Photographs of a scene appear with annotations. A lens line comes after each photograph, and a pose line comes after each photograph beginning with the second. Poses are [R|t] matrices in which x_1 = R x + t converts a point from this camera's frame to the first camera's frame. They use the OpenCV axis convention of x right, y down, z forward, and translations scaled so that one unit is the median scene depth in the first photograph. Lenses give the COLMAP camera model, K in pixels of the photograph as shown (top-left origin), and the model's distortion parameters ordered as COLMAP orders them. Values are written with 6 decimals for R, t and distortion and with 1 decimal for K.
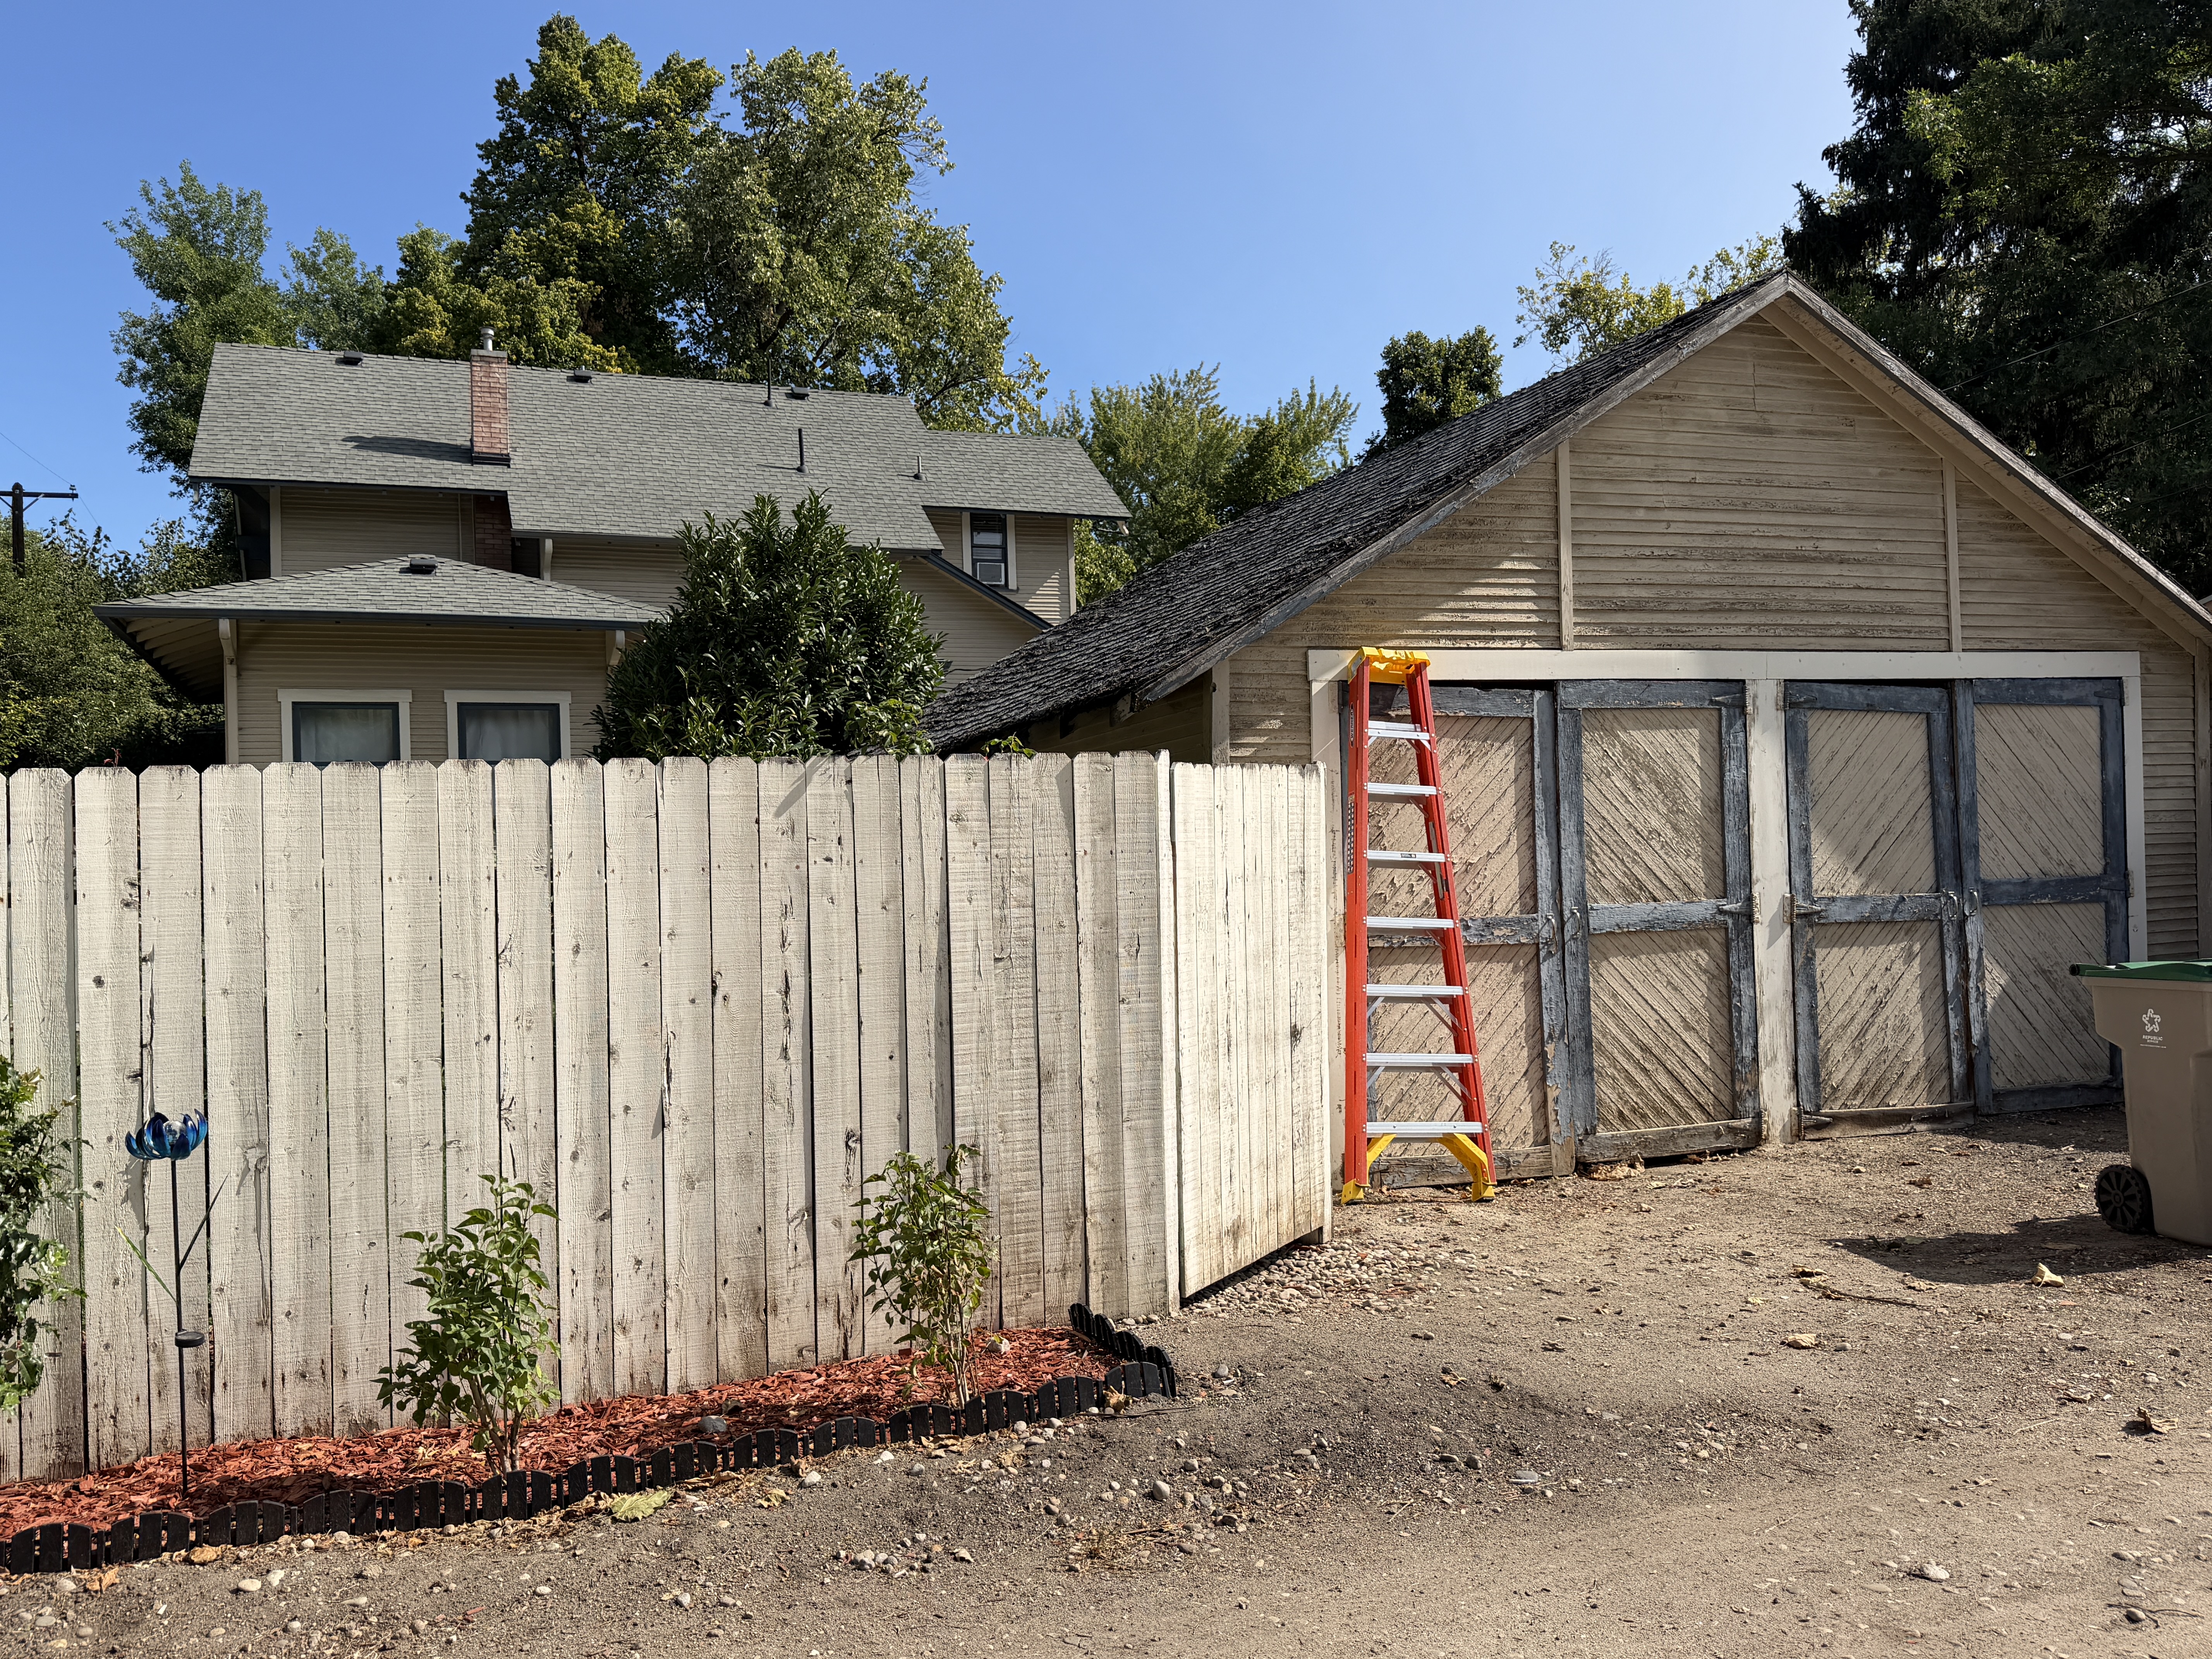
lens RADIAL K [[1761.0, 0, 1085.2], [0, 1761.0, 814.0], [0, 0, 1]] dist [0.078117, -0.108917]
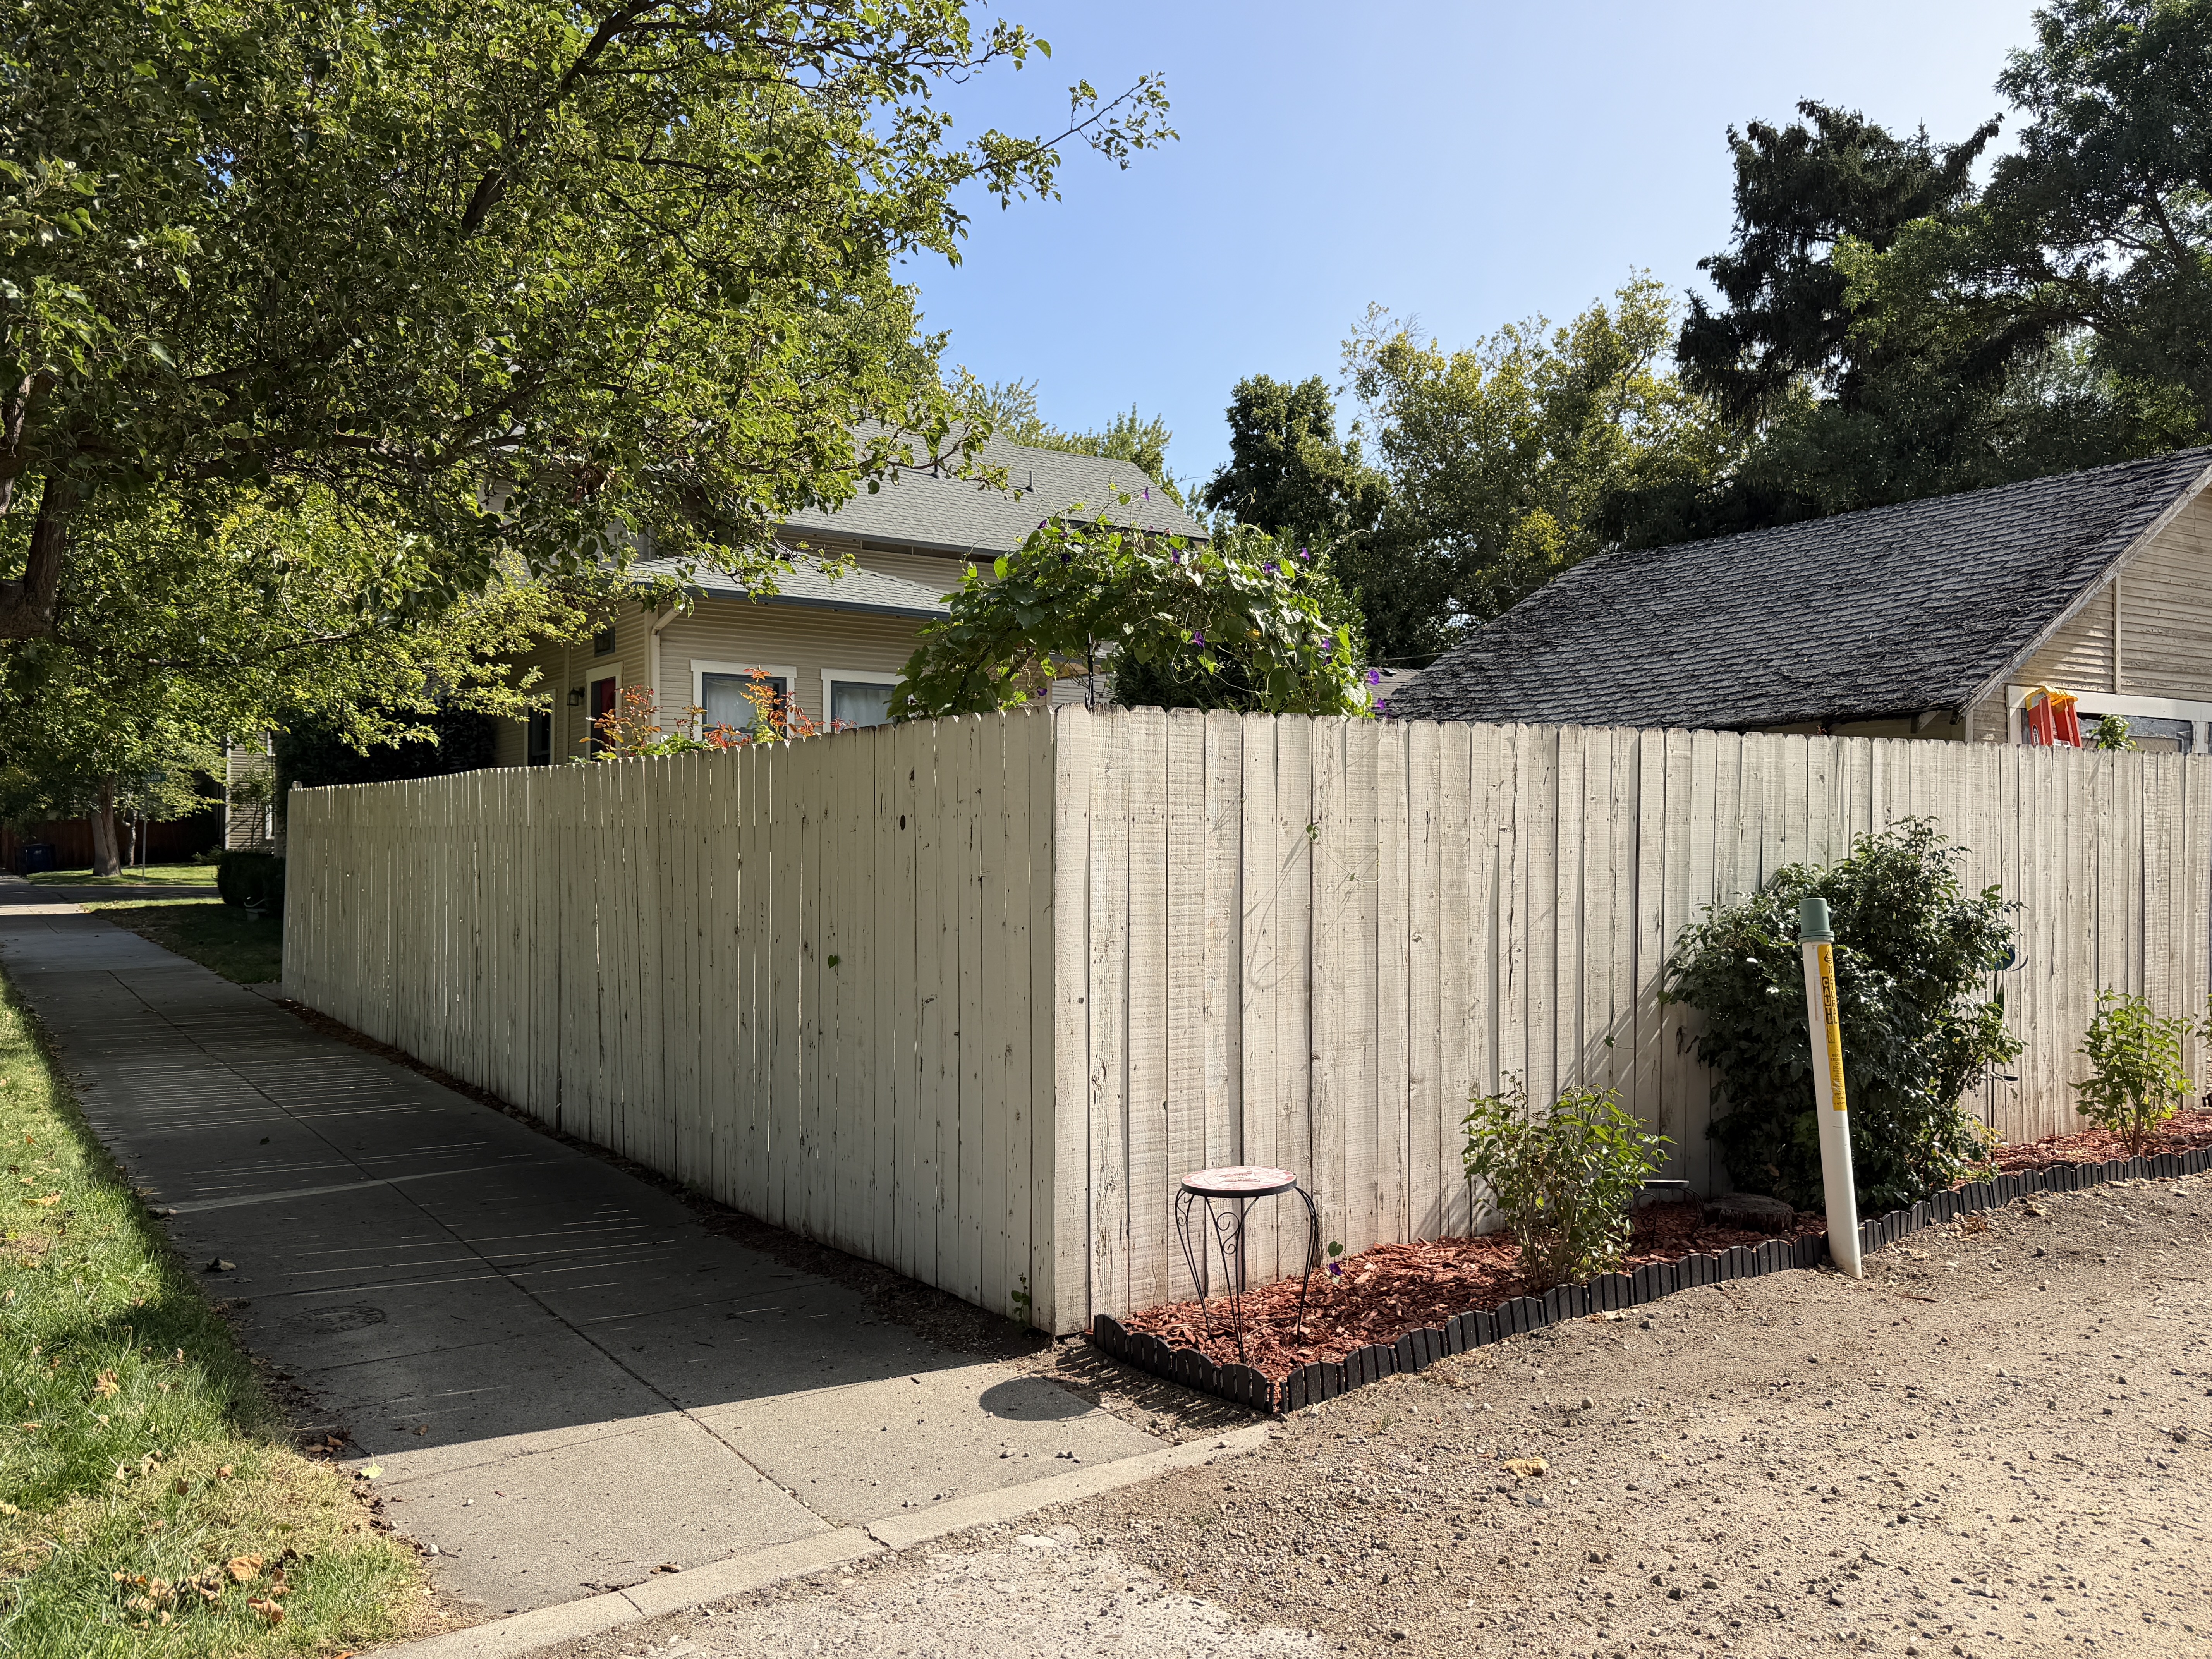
lens RADIAL K [[1761.0, 0, 1113.7], [0, 1761.0, 808.4], [0, 0, 1]] dist [0.078117, -0.108917]
pose [[0.974248, 0.035556, 0.222658, -0.790216], [-0.034517, 0.999367, -0.008556, 0.037829], [-0.222822, 0.000650, 0.974859, -0.215990]]
